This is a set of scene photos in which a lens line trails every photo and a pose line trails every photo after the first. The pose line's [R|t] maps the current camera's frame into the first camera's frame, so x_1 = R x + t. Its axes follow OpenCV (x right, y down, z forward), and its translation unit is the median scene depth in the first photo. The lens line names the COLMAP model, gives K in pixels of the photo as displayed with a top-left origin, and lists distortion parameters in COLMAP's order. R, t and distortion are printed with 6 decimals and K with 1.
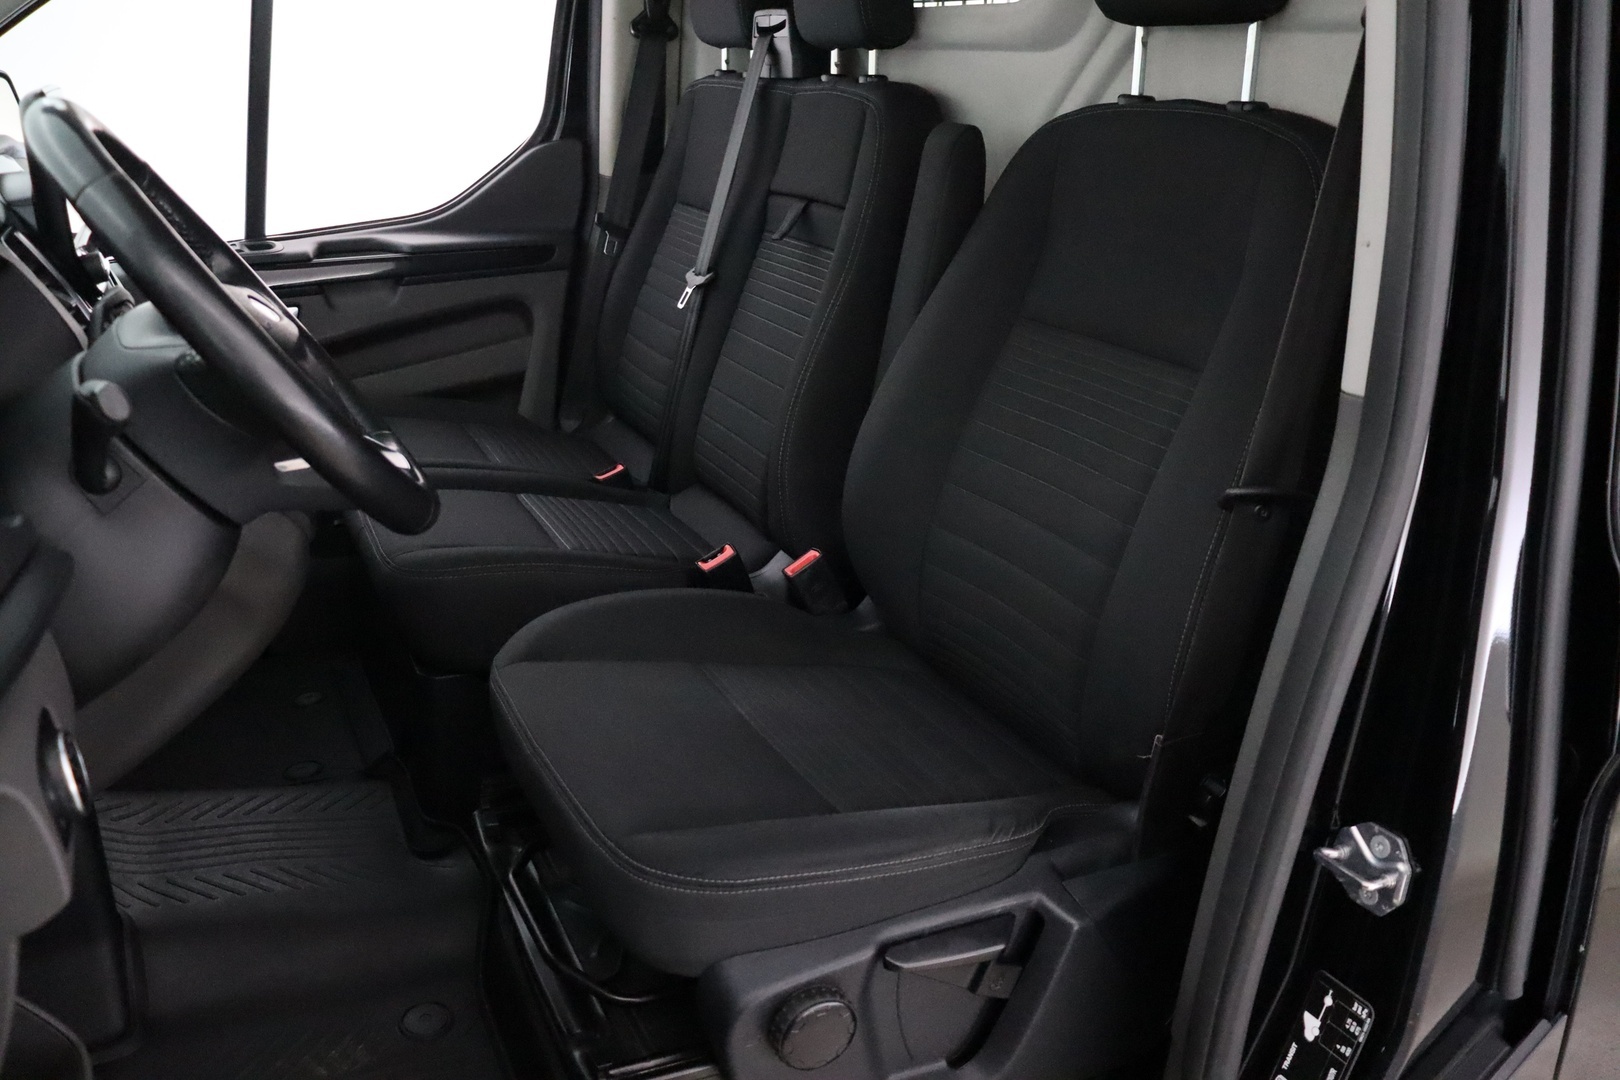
lens RADIAL K [[1279.2, 0, 809.7], [0, 1279.2, 533.3], [0, 0, 1]] dist [-0.166633, 0.118525]
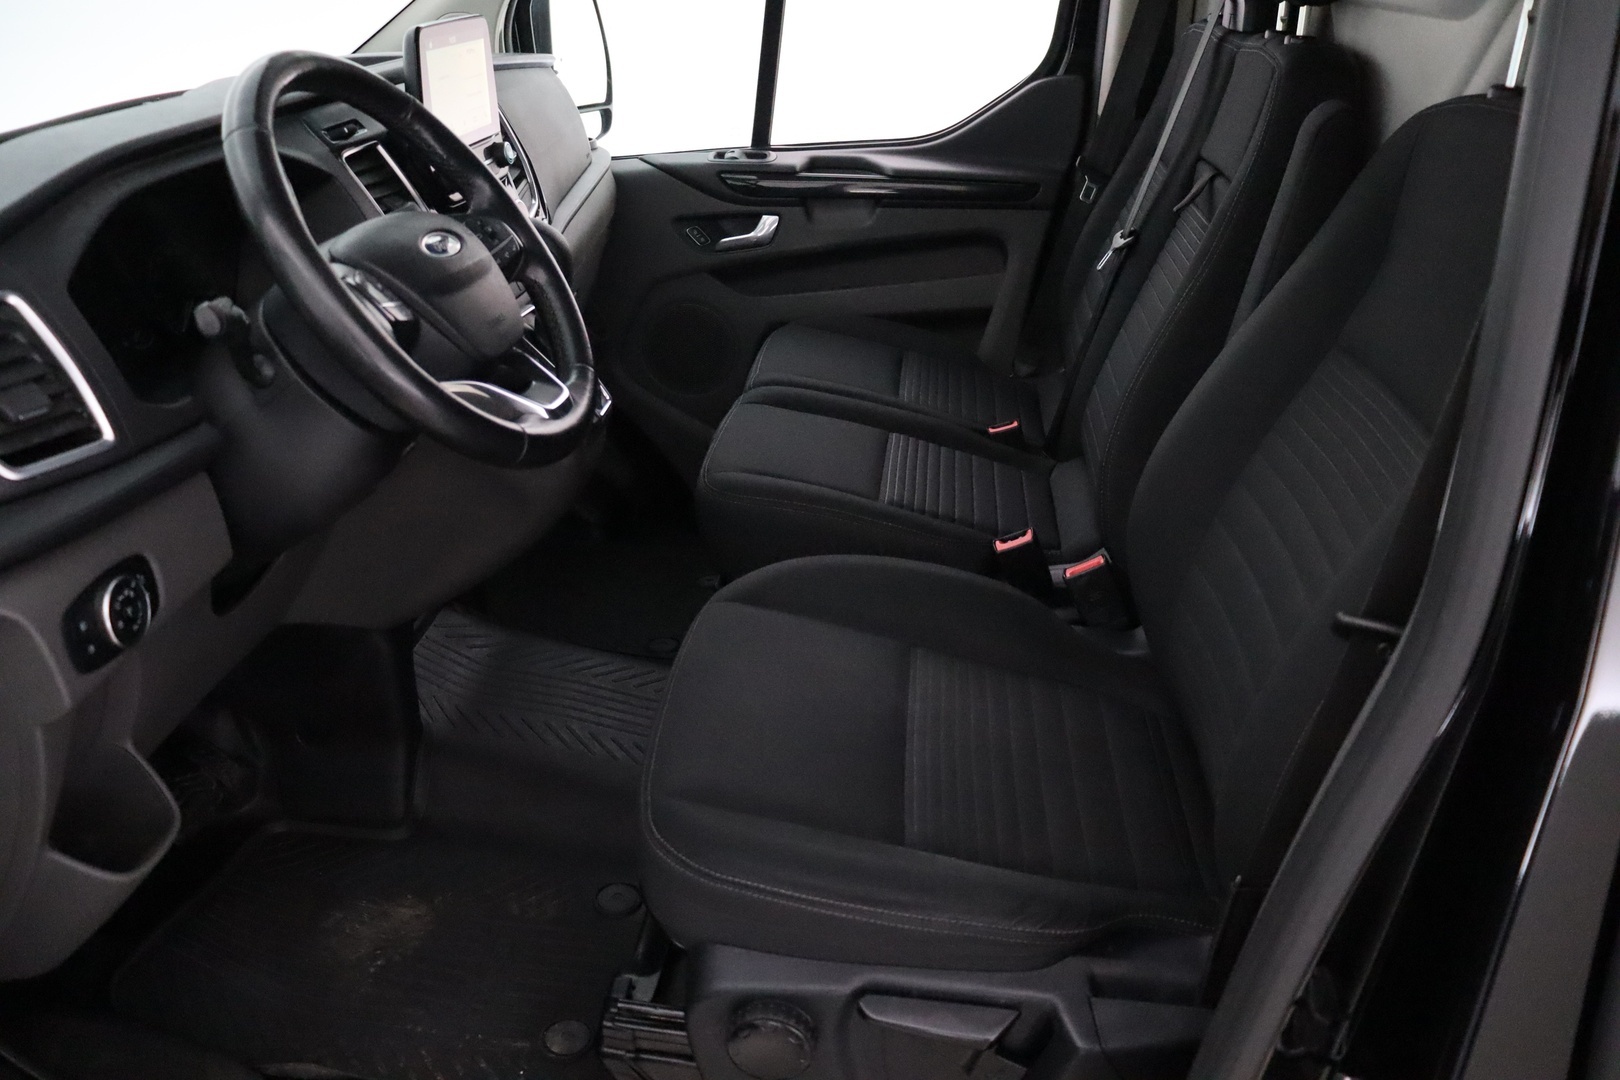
lens RADIAL K [[1279.2, 0, 809.7], [0, 1279.2, 533.3], [0, 0, 1]] dist [-0.166633, 0.118525]
pose [[0.859238, 0.216935, -0.463303, 0.189328], [-0.184977, 0.976109, 0.113993, -0.053248], [0.476963, -0.012247, 0.878838, 0.074096]]
